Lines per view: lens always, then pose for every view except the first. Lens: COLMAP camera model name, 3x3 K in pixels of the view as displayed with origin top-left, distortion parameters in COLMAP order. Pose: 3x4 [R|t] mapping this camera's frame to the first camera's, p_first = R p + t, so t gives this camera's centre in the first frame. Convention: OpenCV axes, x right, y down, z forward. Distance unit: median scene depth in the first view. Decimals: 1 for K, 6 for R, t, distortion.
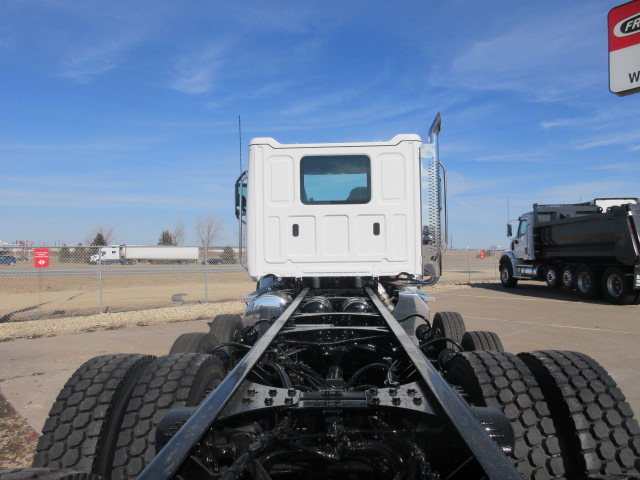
lens RADIAL K [[478.0, 0, 320.0], [0, 478.0, 240.0], [0, 0, 1]] dist [0.001840, 0.008693]
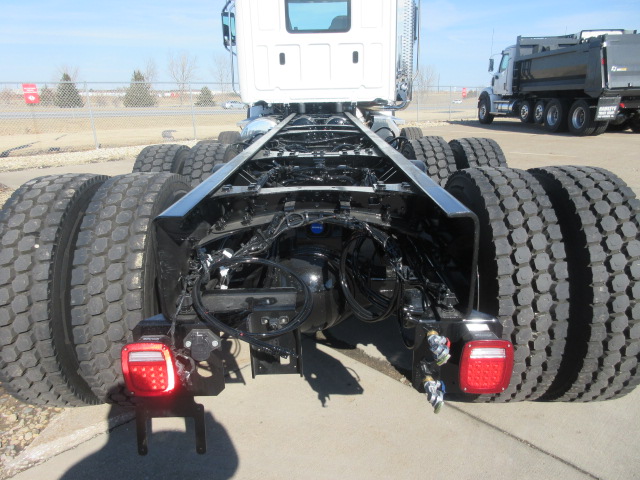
lens RADIAL K [[478.0, 0, 320.0], [0, 478.0, 240.0], [0, 0, 1]] dist [0.001840, 0.008693]
pose [[0.999286, -0.017349, 0.033549, -0.006883], [0.005843, 0.948580, 0.316484, 0.021761], [-0.037314, -0.316062, 0.948004, -0.143727]]
